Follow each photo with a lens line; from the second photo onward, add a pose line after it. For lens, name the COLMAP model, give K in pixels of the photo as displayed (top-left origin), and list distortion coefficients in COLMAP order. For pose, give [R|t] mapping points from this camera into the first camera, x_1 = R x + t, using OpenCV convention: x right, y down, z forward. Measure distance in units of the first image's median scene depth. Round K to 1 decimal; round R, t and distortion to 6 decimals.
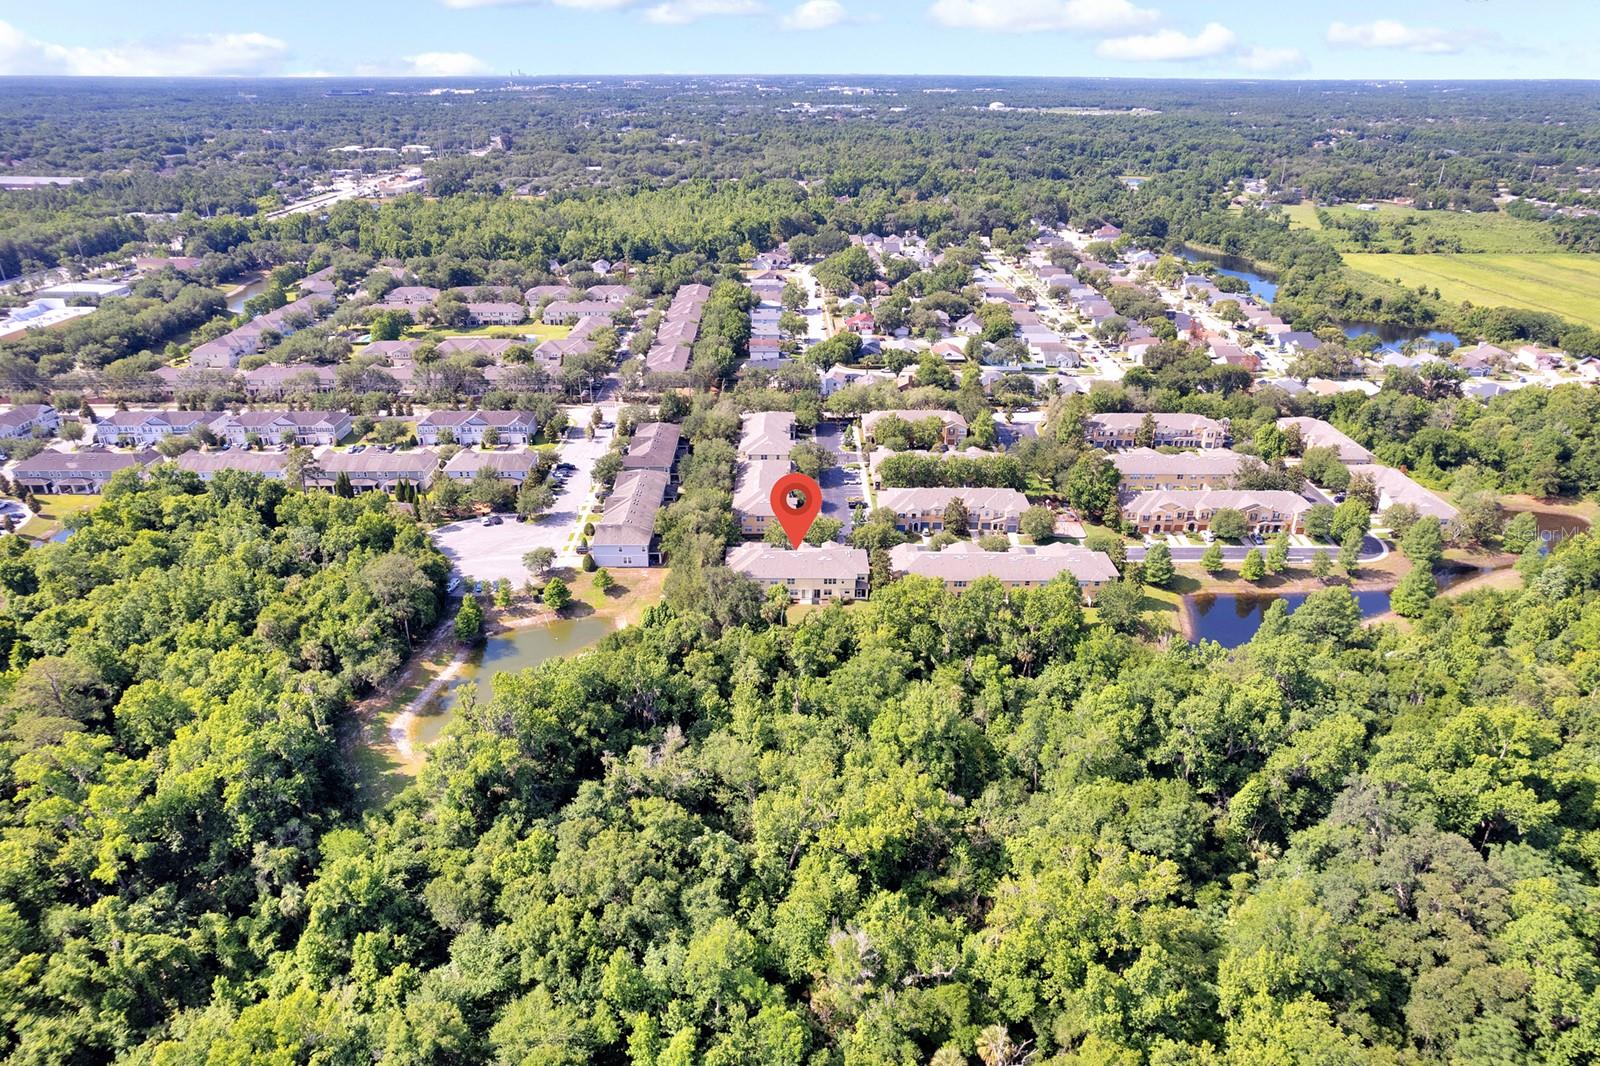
lens RADIAL K [[1032.8, 0, 800.0], [0, 1032.8, 533.0], [0, 0, 1]] dist [-0.068646, 0.048516]
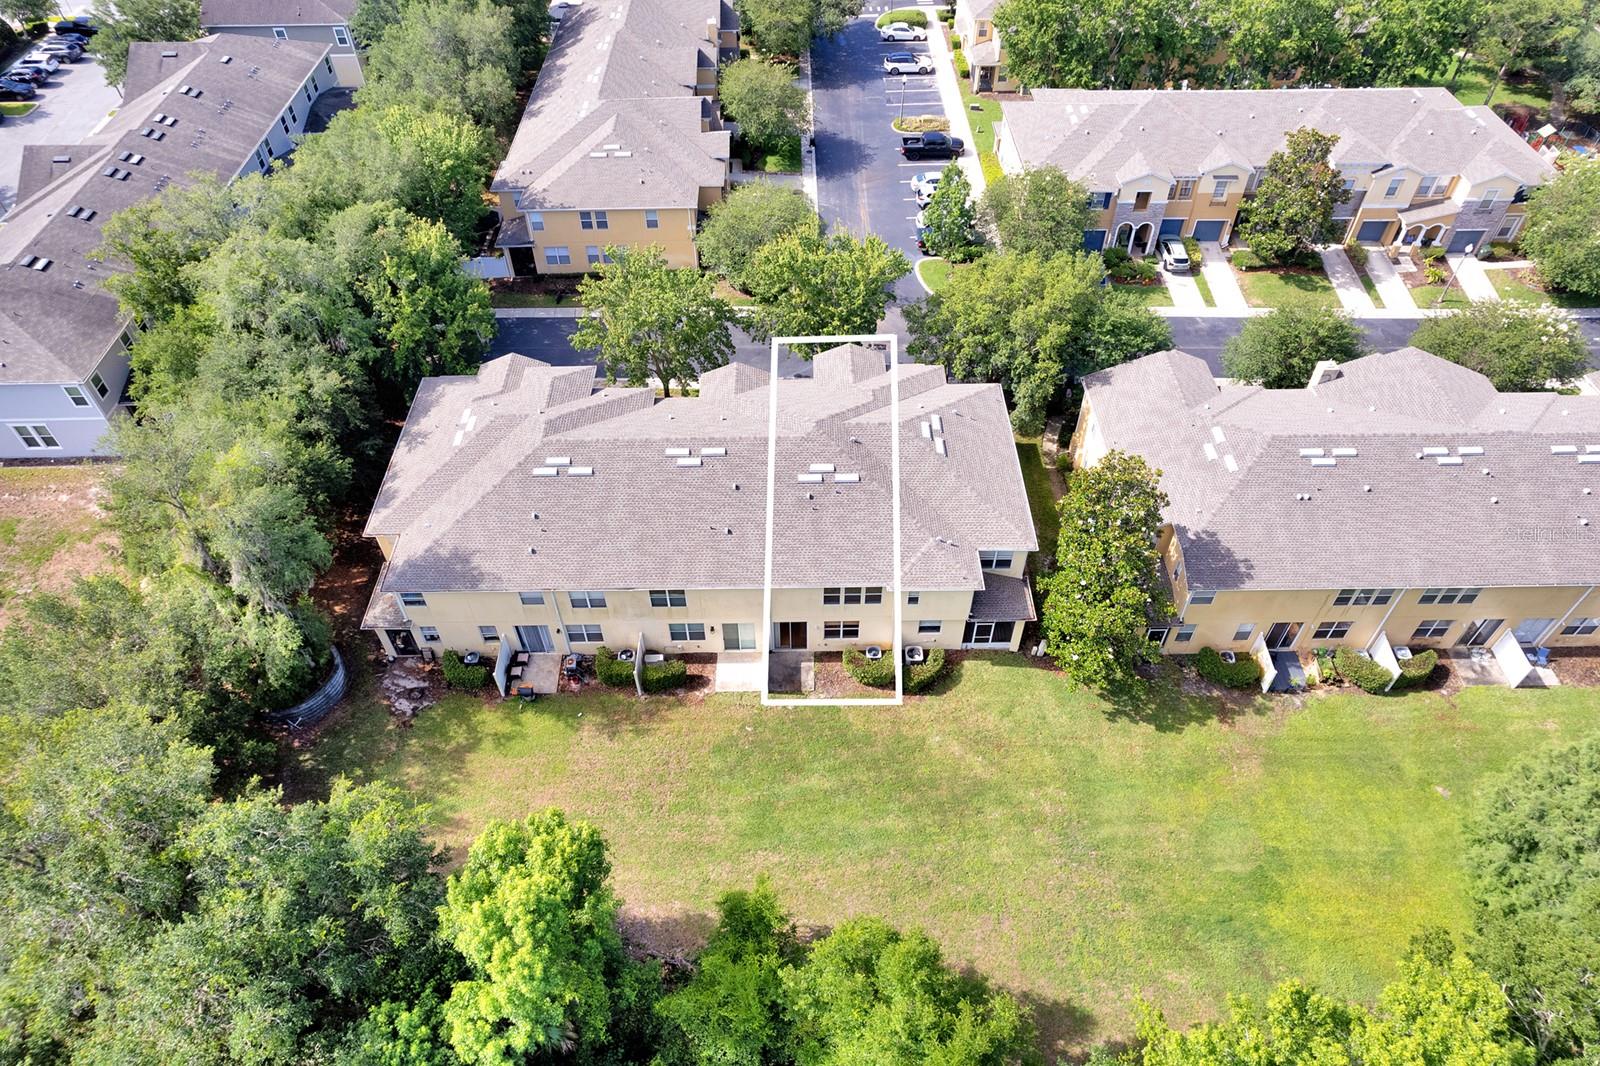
lens RADIAL K [[1032.8, 0, 800.0], [0, 1032.8, 533.0], [0, 0, 1]] dist [-0.068646, 0.048516]
pose [[0.999871, -0.014121, -0.007679, 0.017645], [0.015977, 0.925635, 0.378080, -0.039168], [0.001769, -0.378154, 0.925741, 0.705281]]
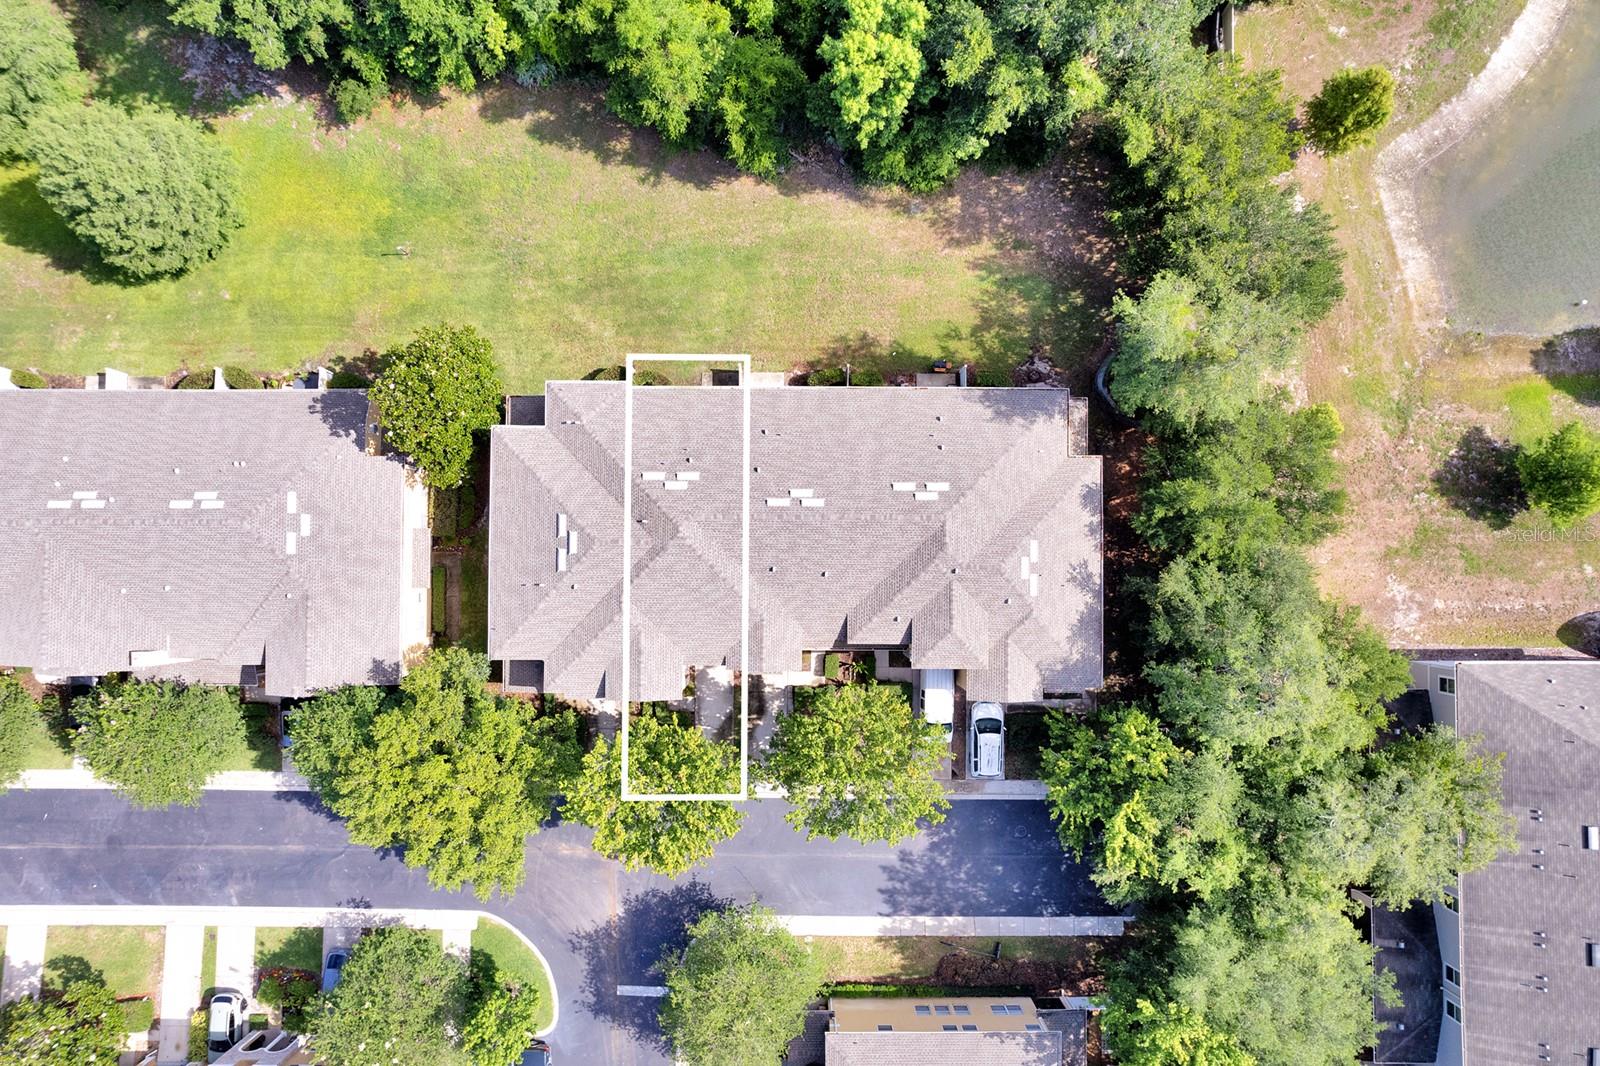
lens RADIAL K [[1032.8, 0, 800.0], [0, 1032.8, 533.0], [0, 0, 1]] dist [-0.068646, 0.048516]
pose [[-0.999961, -0.007727, -0.004261, -0.002518], [-0.001011, -0.379392, 0.925235, -0.164160], [-0.008766, 0.925204, 0.379370, 0.814629]]
